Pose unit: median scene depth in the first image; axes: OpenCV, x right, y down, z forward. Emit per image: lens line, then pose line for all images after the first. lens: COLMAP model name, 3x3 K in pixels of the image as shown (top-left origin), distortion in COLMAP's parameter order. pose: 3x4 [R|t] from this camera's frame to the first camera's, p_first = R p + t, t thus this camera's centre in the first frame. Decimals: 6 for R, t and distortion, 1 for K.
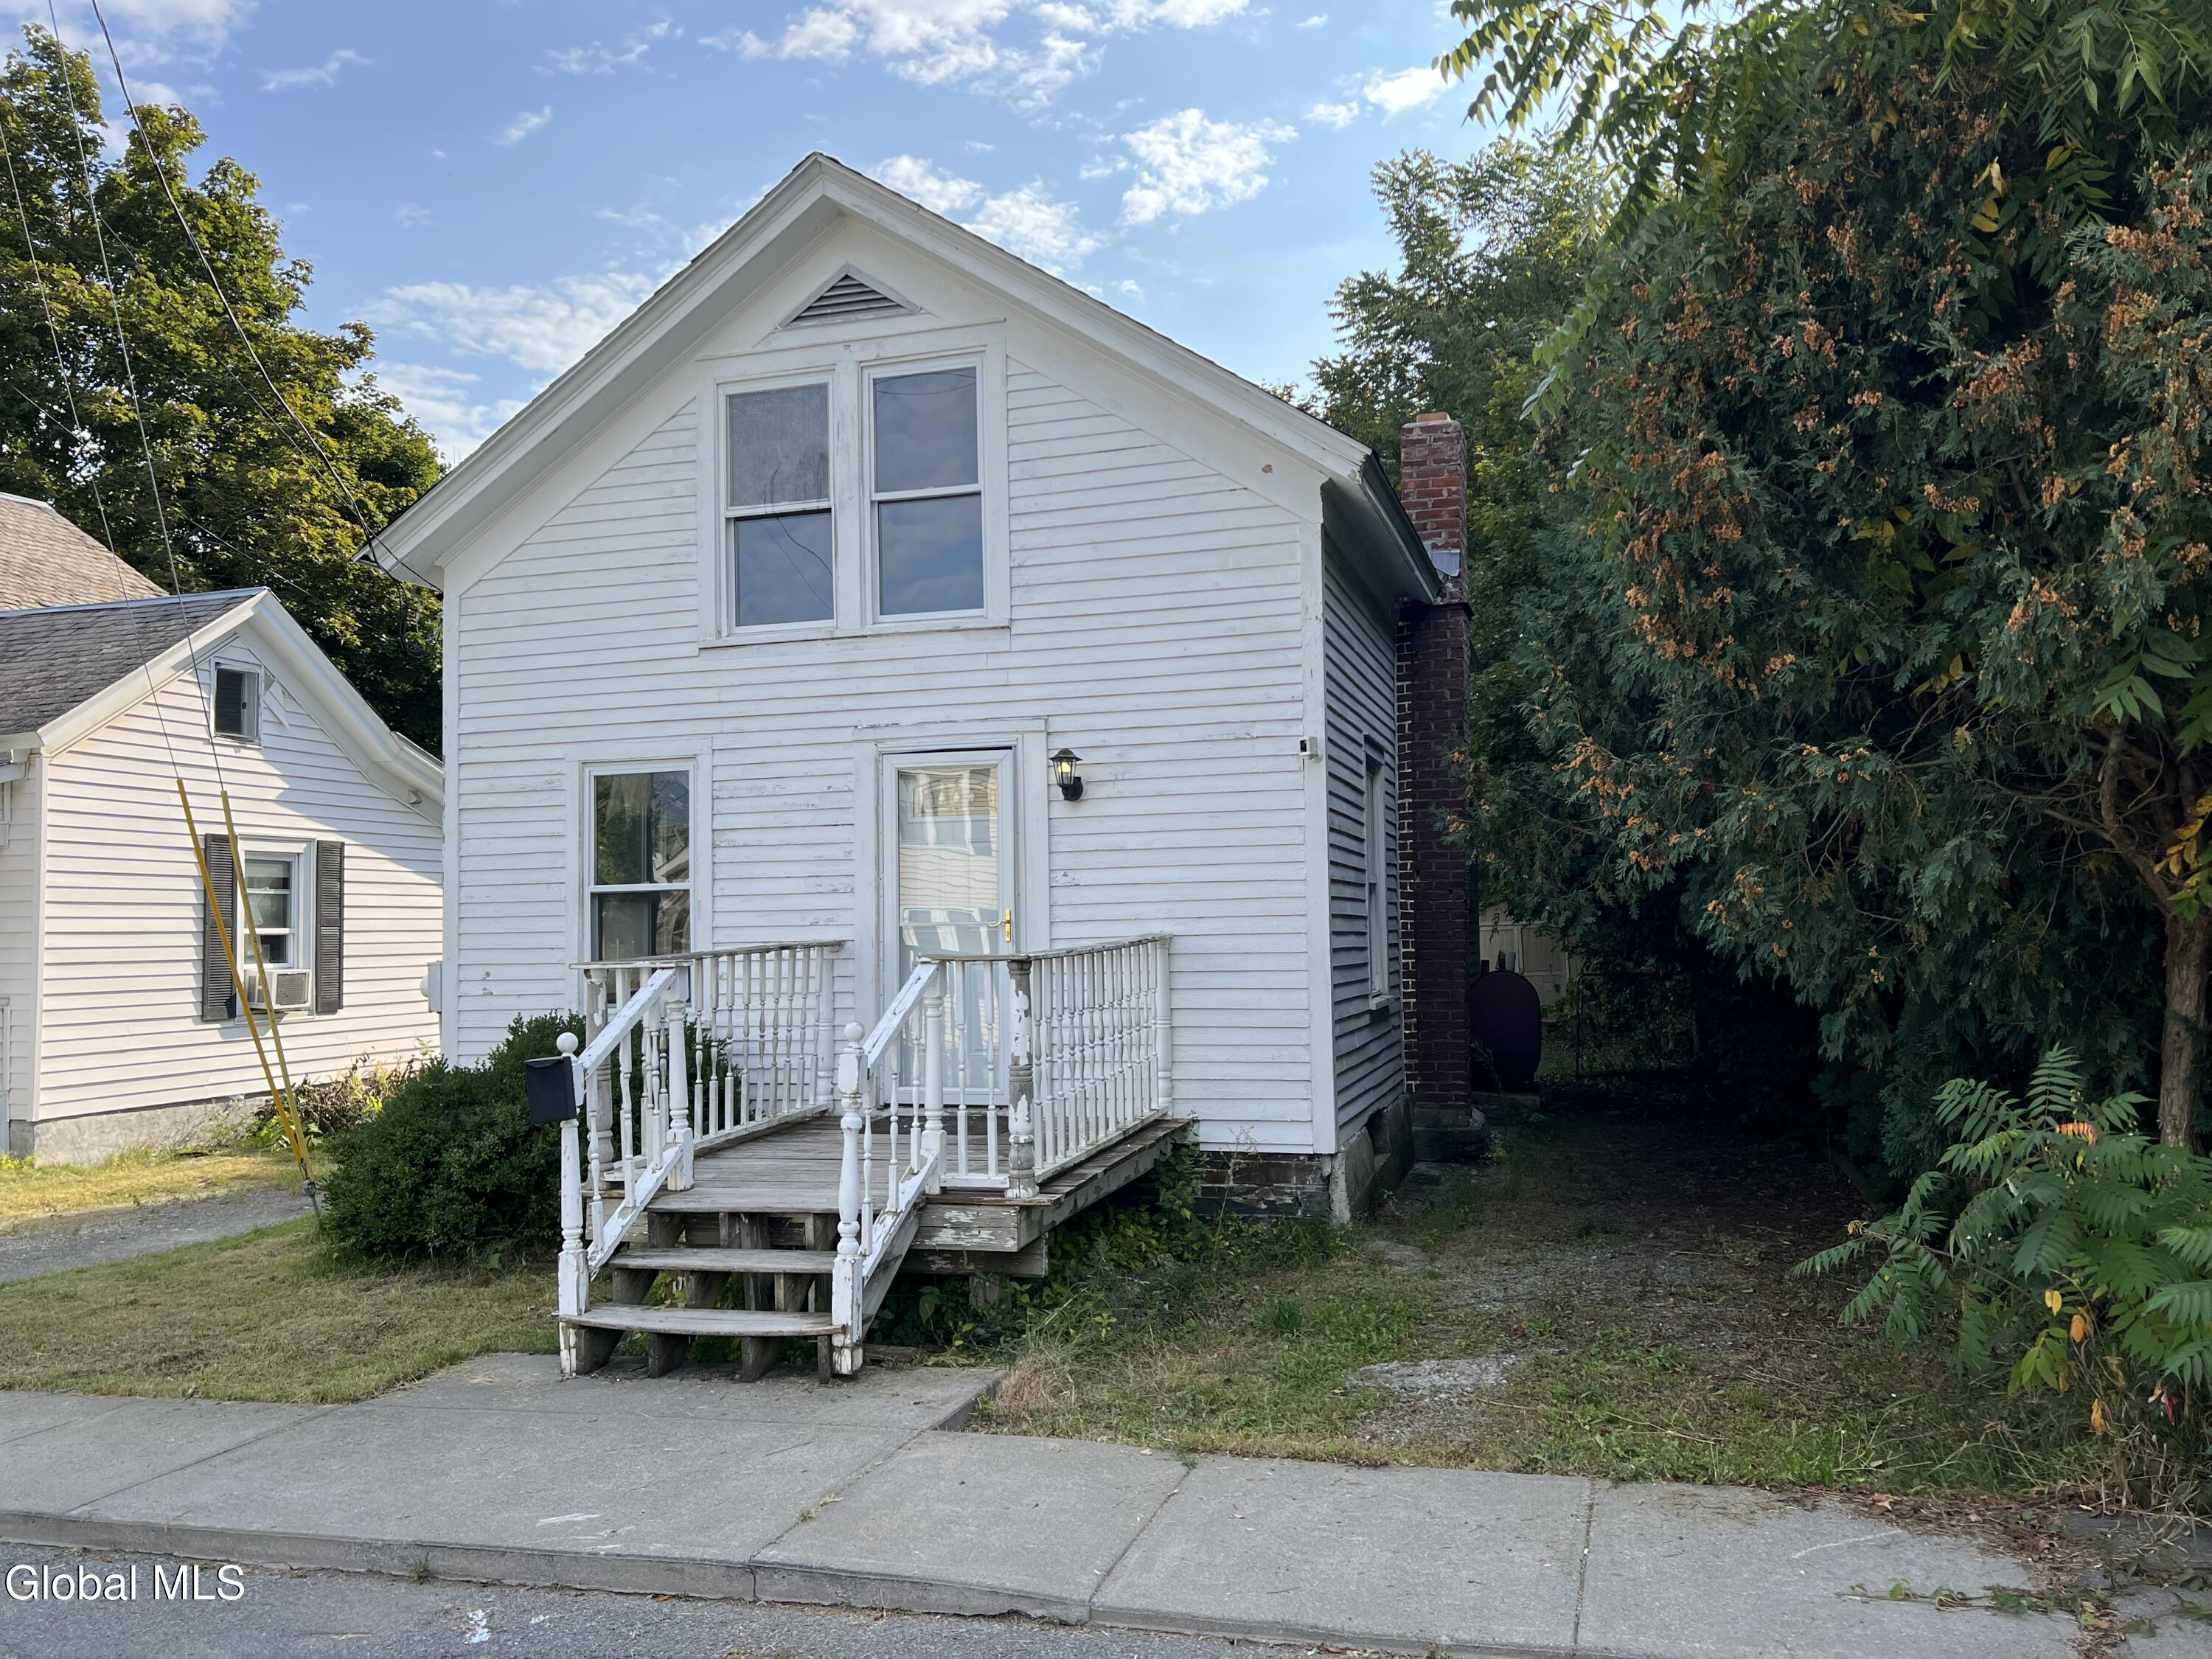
lens RADIAL K [[1667.1, 0, 1116.8], [0, 1667.1, 821.4], [0, 0, 1]] dist [0.054878, -0.060473]
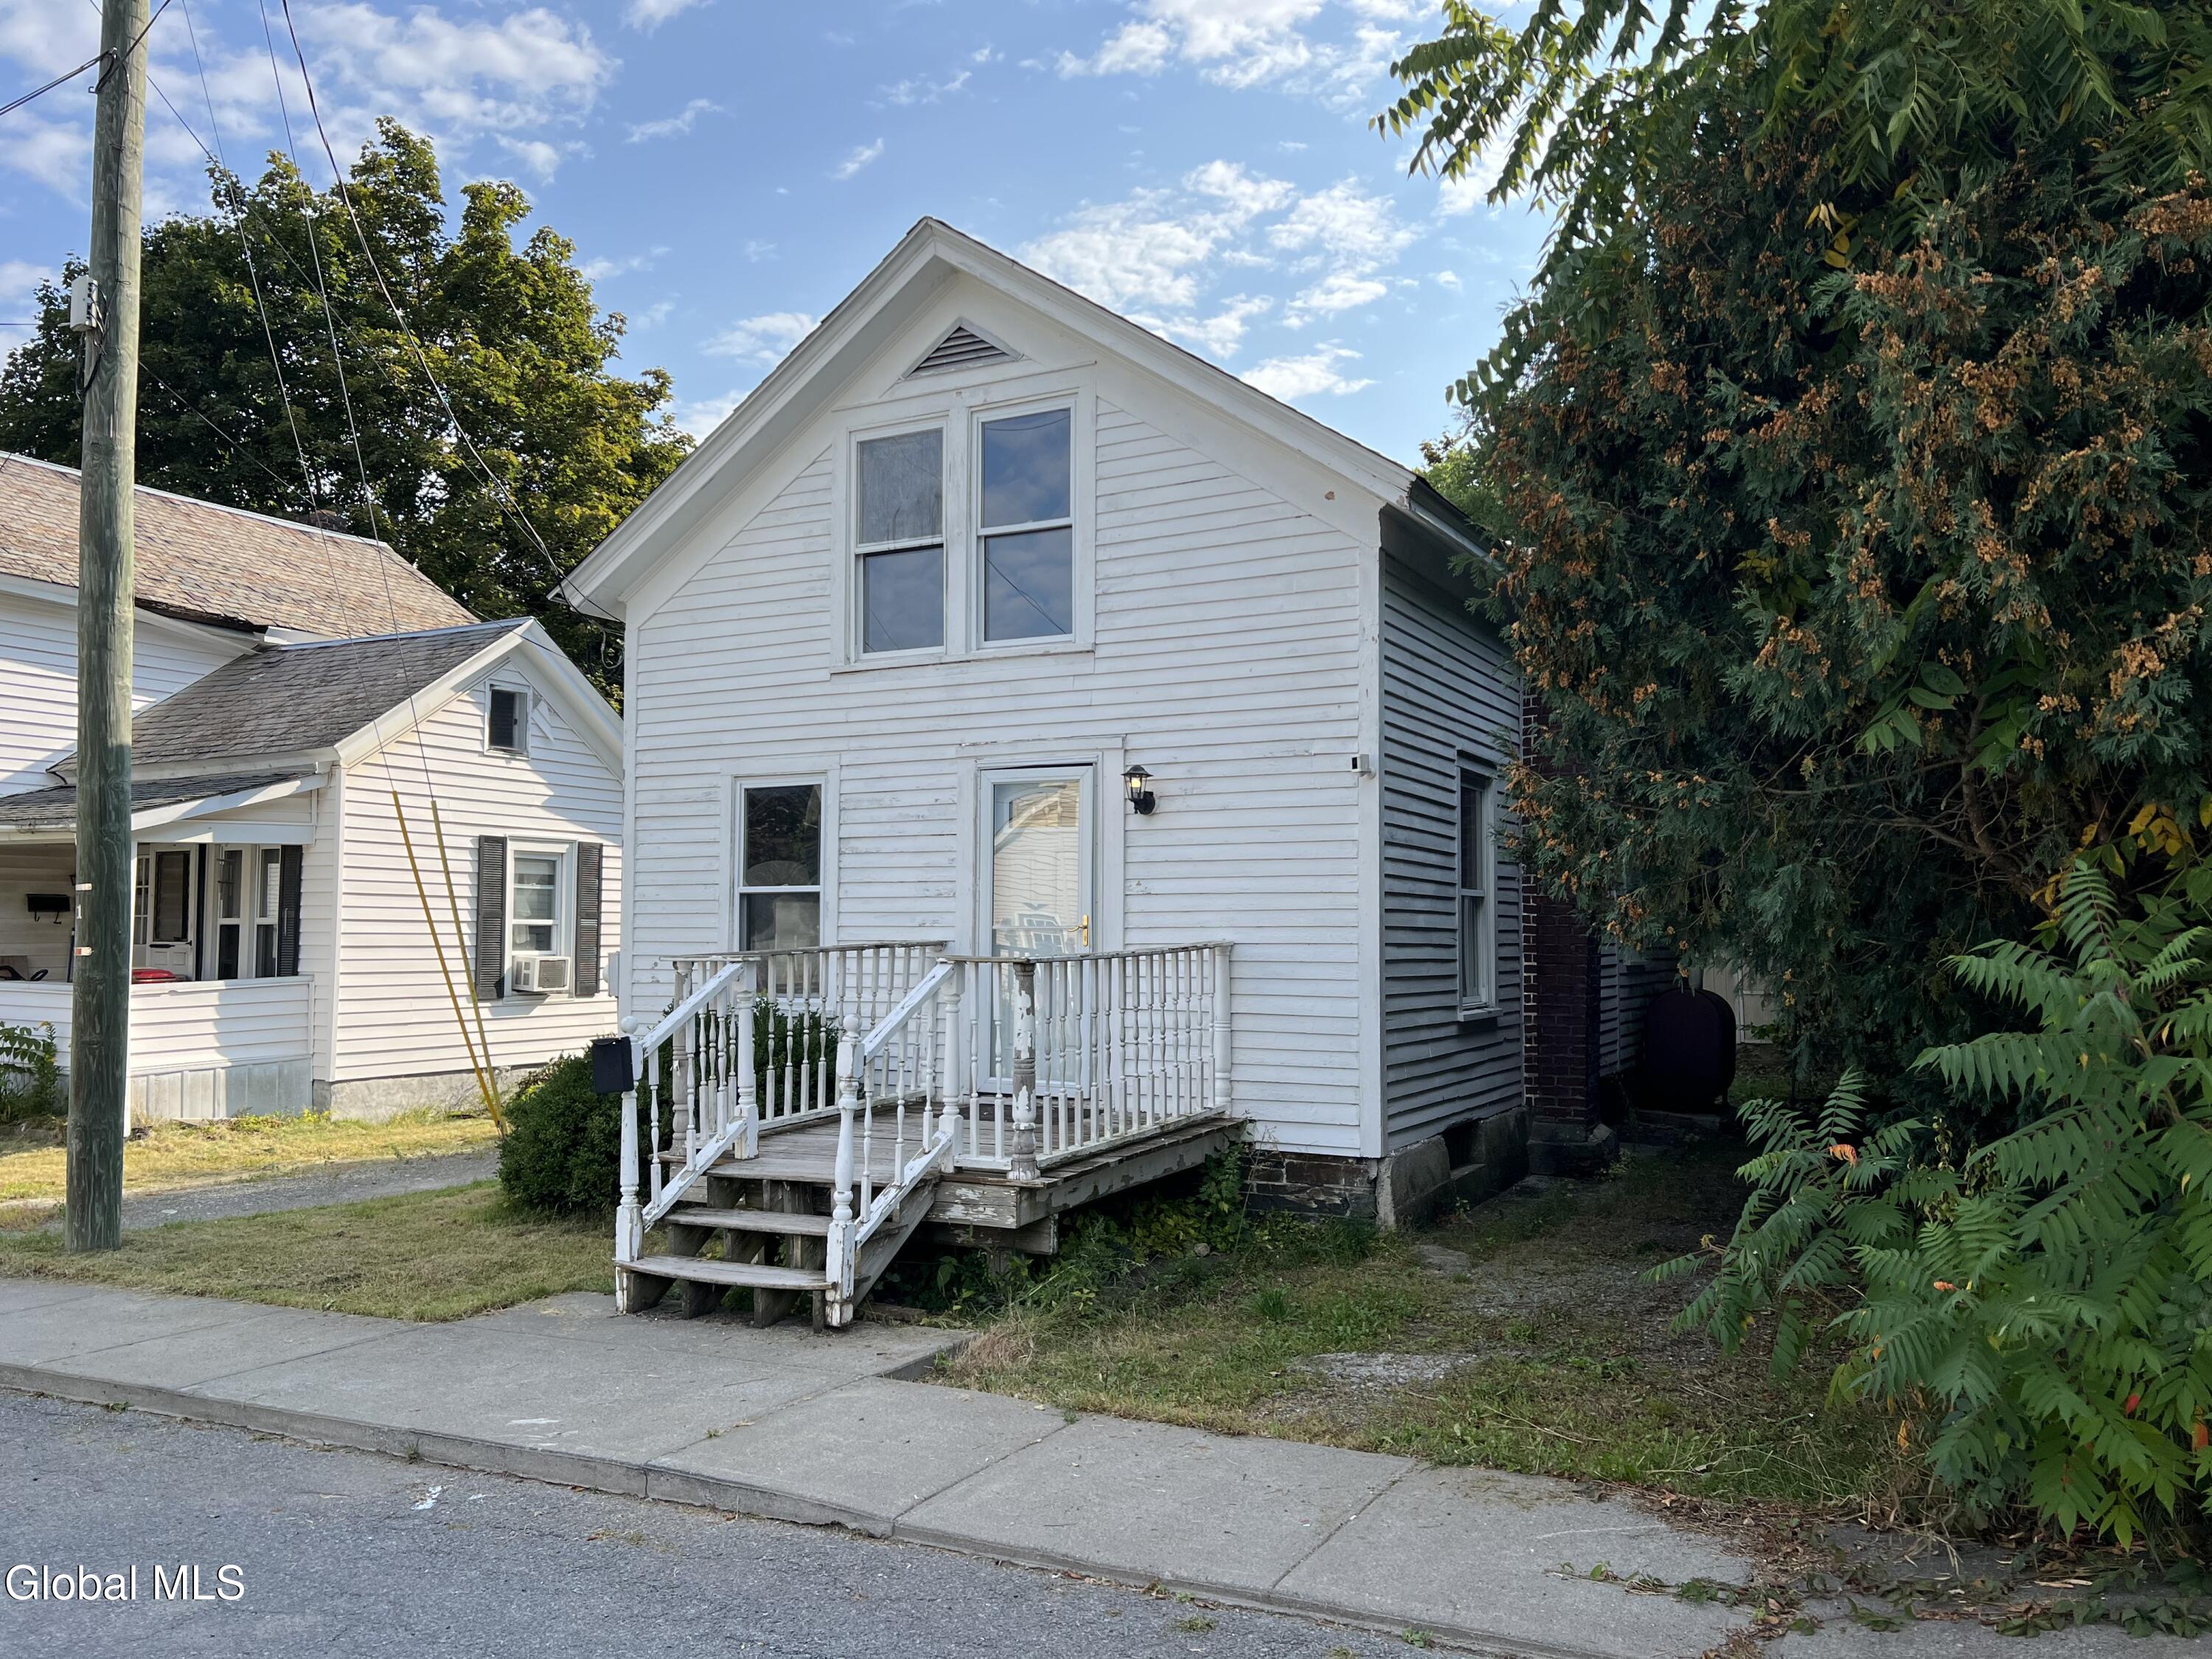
lens RADIAL K [[1667.1, 0, 1087.0], [0, 1667.1, 823.5], [0, 0, 1]] dist [0.054878, -0.060473]
pose [[0.979502, 0.006144, -0.201340, 0.153993], [-0.006039, 0.999981, 0.001134, -0.007483], [0.201343, 0.000105, 0.979521, -0.047387]]
